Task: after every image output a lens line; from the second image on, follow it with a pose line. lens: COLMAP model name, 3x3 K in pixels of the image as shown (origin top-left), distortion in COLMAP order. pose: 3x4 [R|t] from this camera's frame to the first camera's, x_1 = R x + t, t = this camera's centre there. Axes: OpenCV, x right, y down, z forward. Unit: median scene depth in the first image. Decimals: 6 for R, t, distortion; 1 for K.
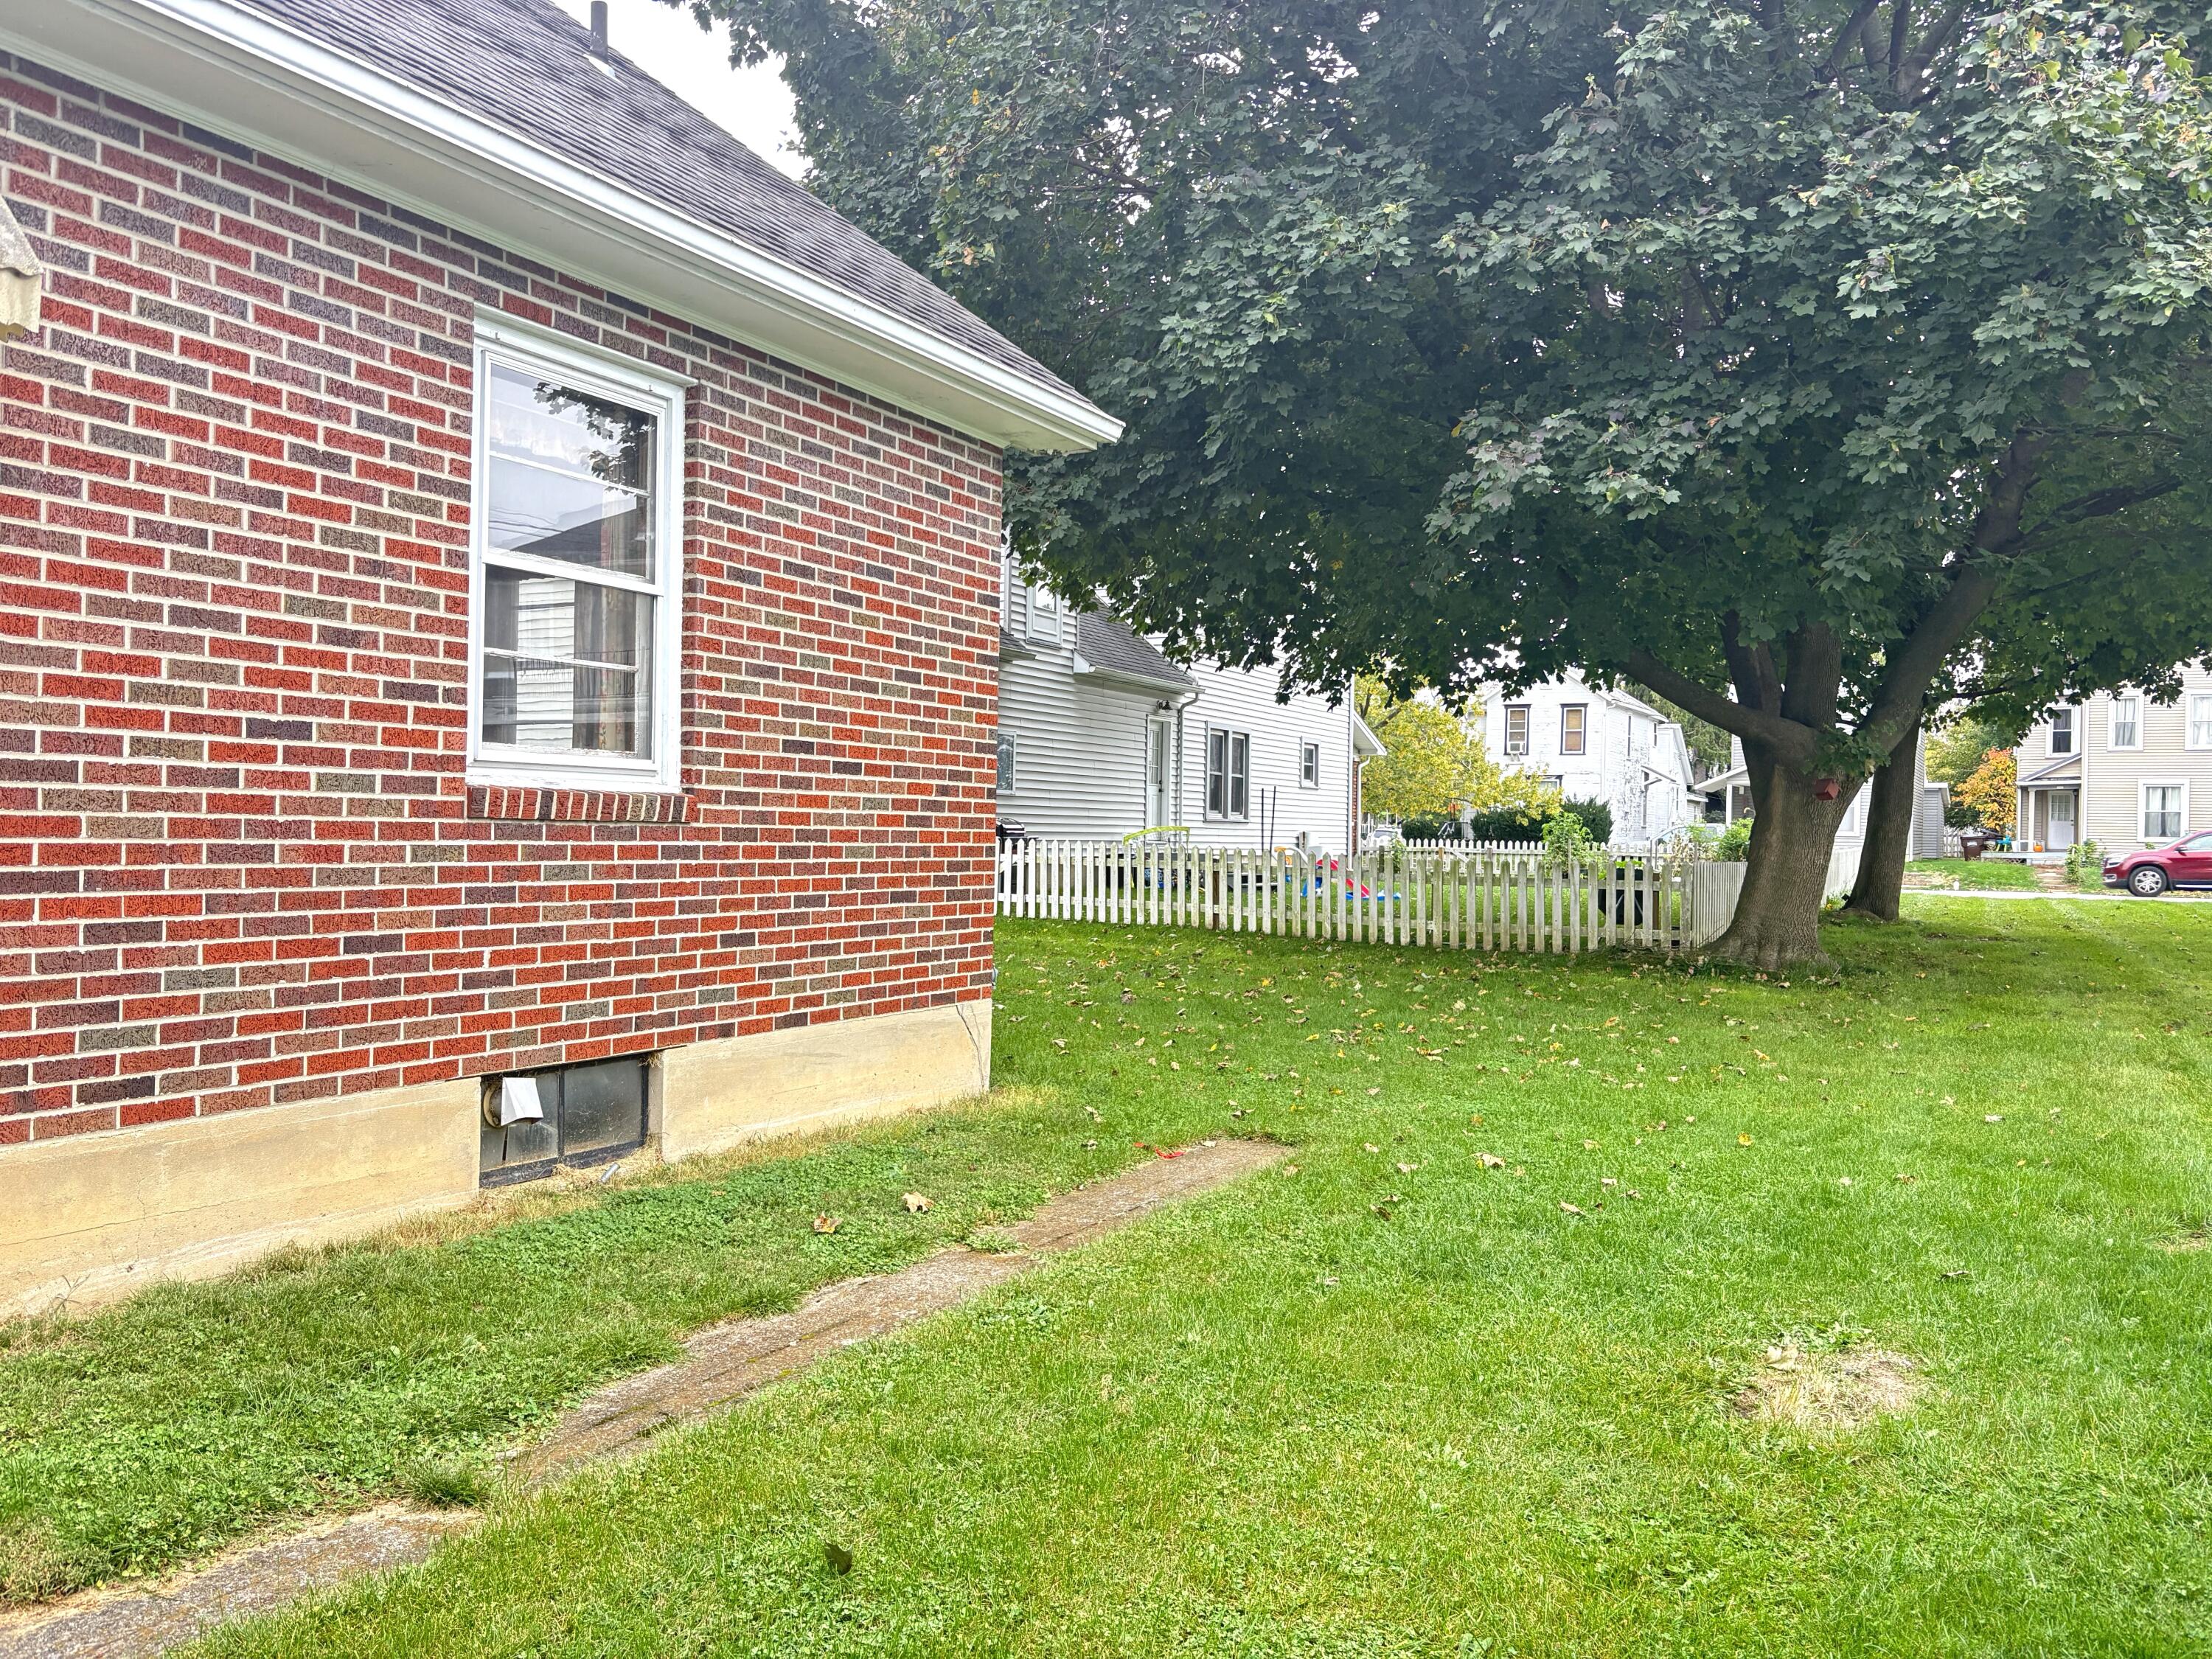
lens RADIAL K [[1678.2, 0, 1099.7], [0, 1678.2, 828.2], [0, 0, 1]] dist [0.029229, -0.035260]
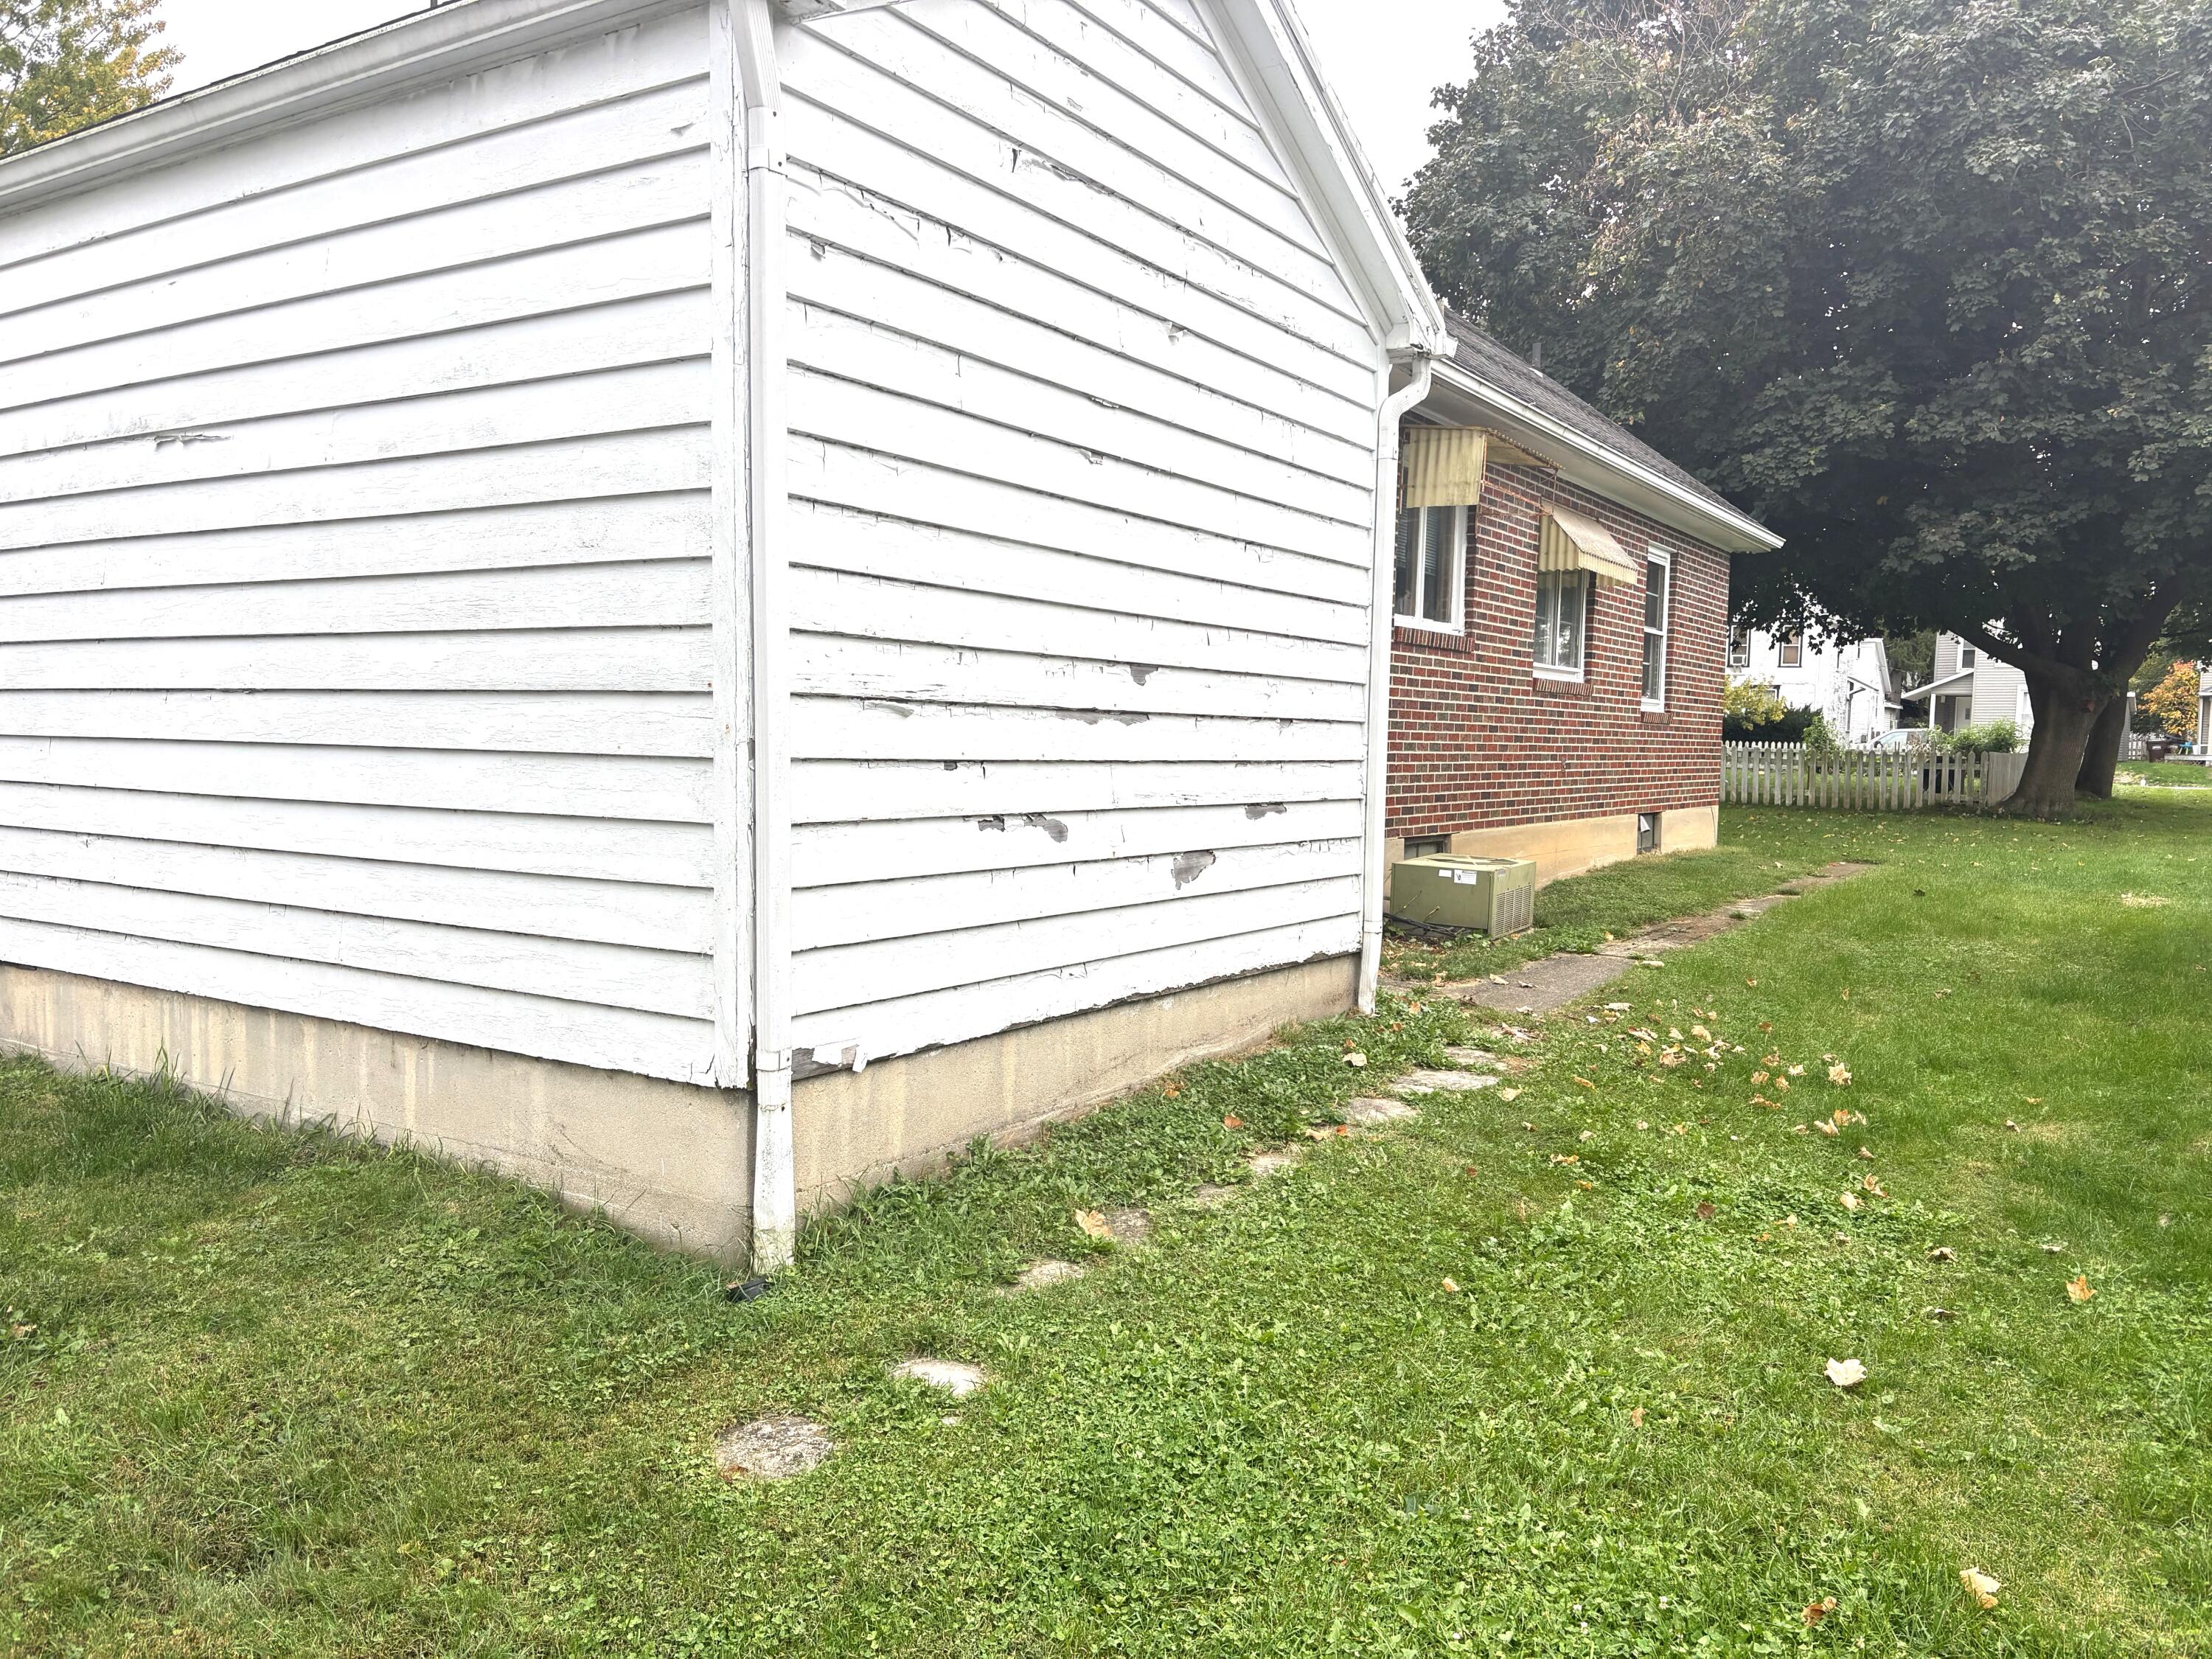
lens RADIAL K [[1678.2, 0, 1109.8], [0, 1678.2, 835.6], [0, 0, 1]] dist [0.029229, -0.035260]
pose [[0.997367, 0.007498, -0.072134, -0.565081], [-0.003070, 0.998115, 0.061290, 0.007245], [0.072457, -0.060907, 0.995510, -1.014631]]
